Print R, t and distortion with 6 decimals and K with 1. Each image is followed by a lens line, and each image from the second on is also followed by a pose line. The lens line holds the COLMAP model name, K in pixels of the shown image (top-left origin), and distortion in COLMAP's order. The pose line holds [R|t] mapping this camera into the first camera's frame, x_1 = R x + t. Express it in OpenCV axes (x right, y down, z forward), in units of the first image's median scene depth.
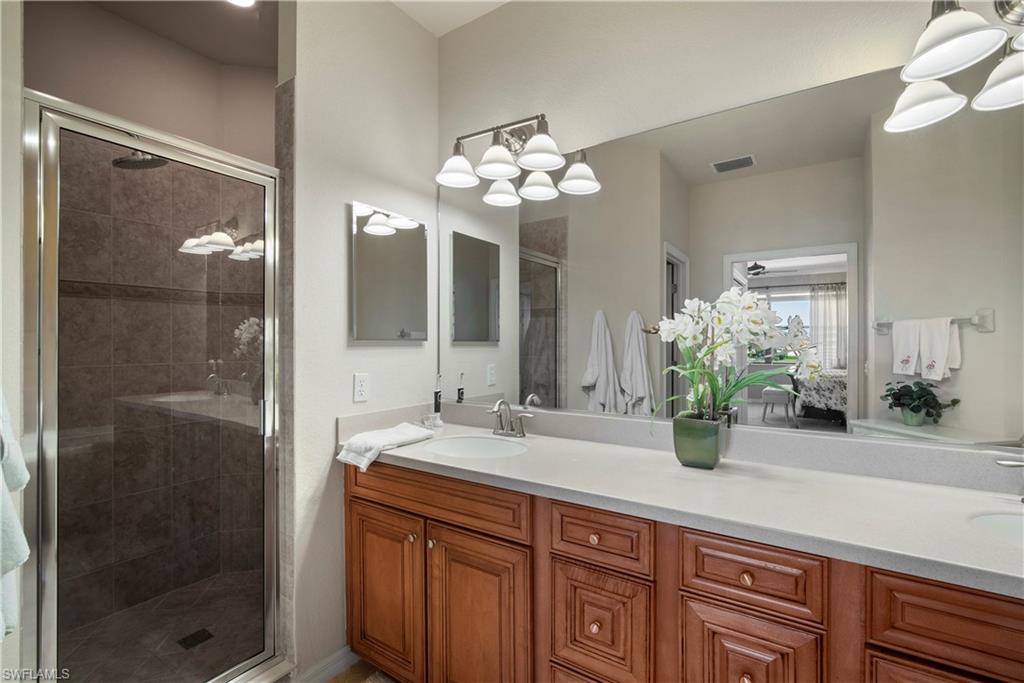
lens RADIAL K [[451.3, 0, 515.1], [0, 451.3, 338.2], [0, 0, 1]] dist [-0.009800, 0.000755]
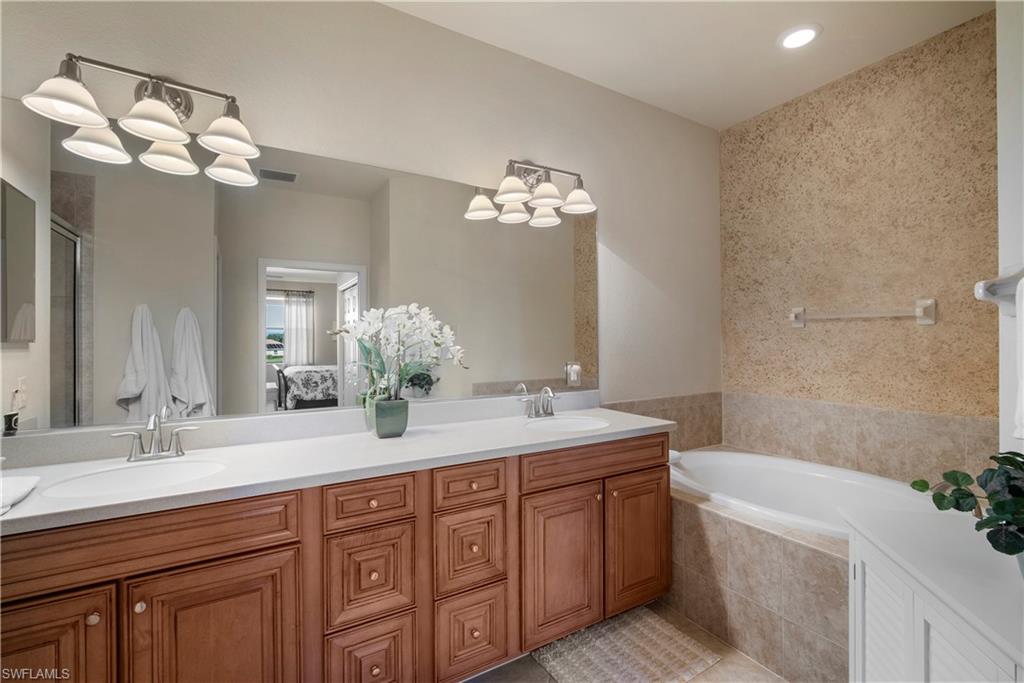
lens RADIAL K [[452.4, 0, 515.0], [0, 452.4, 332.0], [0, 0, 1]] dist [-0.009570, -0.000110]
pose [[0.433632, 0.017852, 0.900913, -0.506020], [-0.004190, 0.999833, -0.017795, 0.000524], [-0.901080, 0.003942, 0.433634, 0.078638]]
